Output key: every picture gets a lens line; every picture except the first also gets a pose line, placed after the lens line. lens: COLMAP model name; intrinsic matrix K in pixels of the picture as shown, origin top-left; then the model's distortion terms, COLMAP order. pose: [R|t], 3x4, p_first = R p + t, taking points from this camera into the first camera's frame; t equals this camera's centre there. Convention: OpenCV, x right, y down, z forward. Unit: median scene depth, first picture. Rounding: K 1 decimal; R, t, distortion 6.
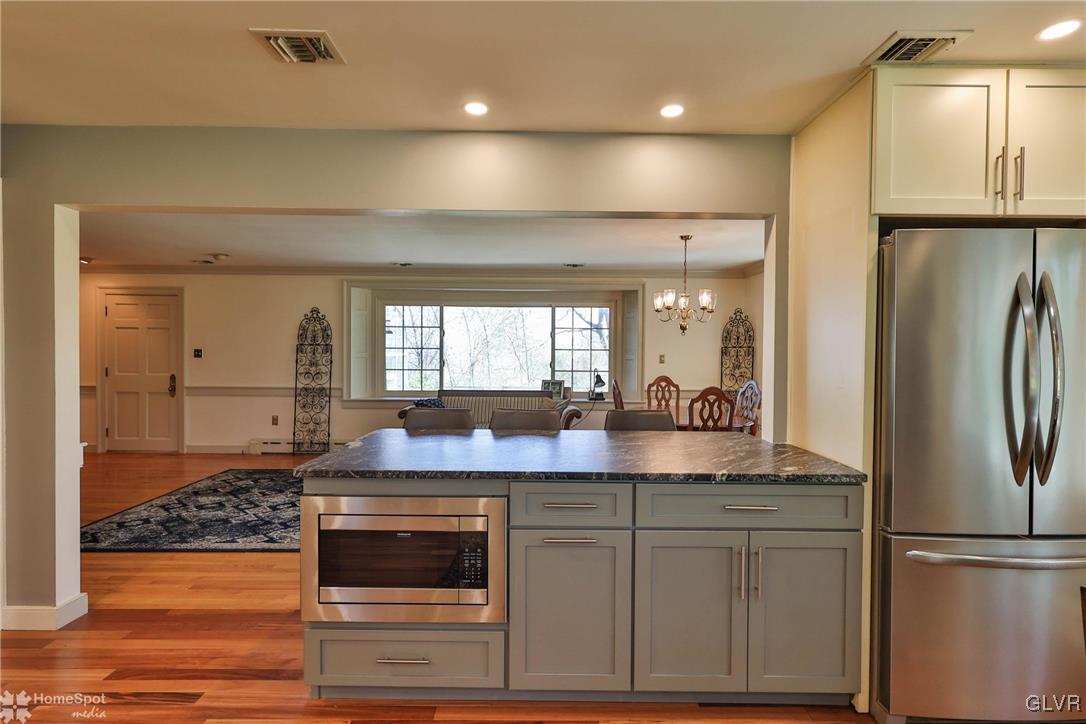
lens RADIAL K [[521.4, 0, 543.7], [0, 521.4, 354.6], [0, 0, 1]] dist [0.001256, 0.000277]
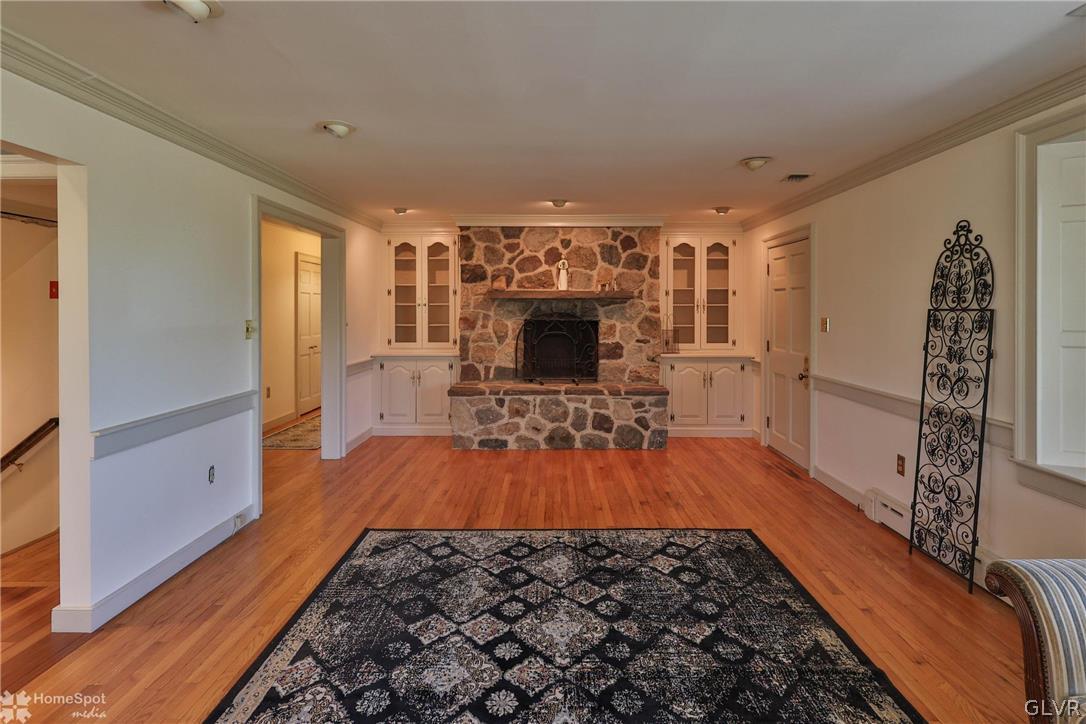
lens RADIAL K [[545.7, 0, 537.4], [0, 545.7, 315.4], [0, 0, 1]] dist [-0.000339, 0.000089]
pose [[-0.018356, 0.002200, -0.999829, 0.002484], [-0.007141, 0.999972, 0.002331, -0.013070], [0.999806, 0.007182, -0.018340, 0.671267]]
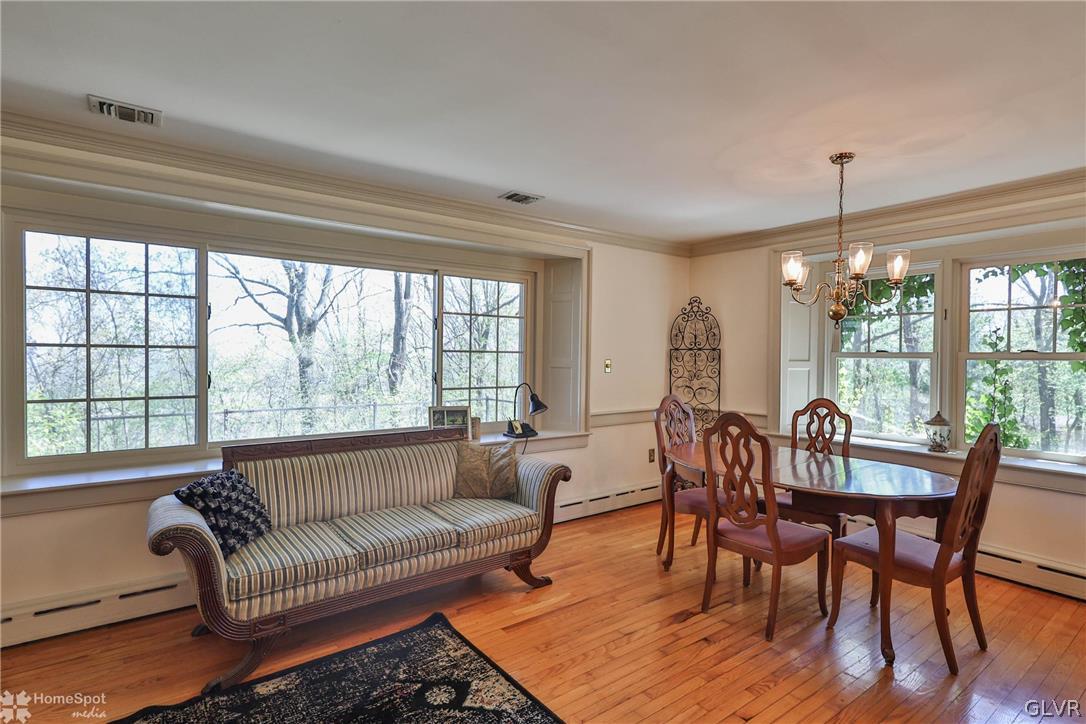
lens RADIAL K [[541.8, 0, 540.5], [0, 541.8, 359.9], [0, 0, 1]] dist [-0.000945, -0.000436]
pose [[0.801101, -0.004699, 0.598510, -0.252824], [-0.000994, 0.999957, 0.009181, -0.005751], [-0.598528, -0.007950, 0.801063, 0.496098]]
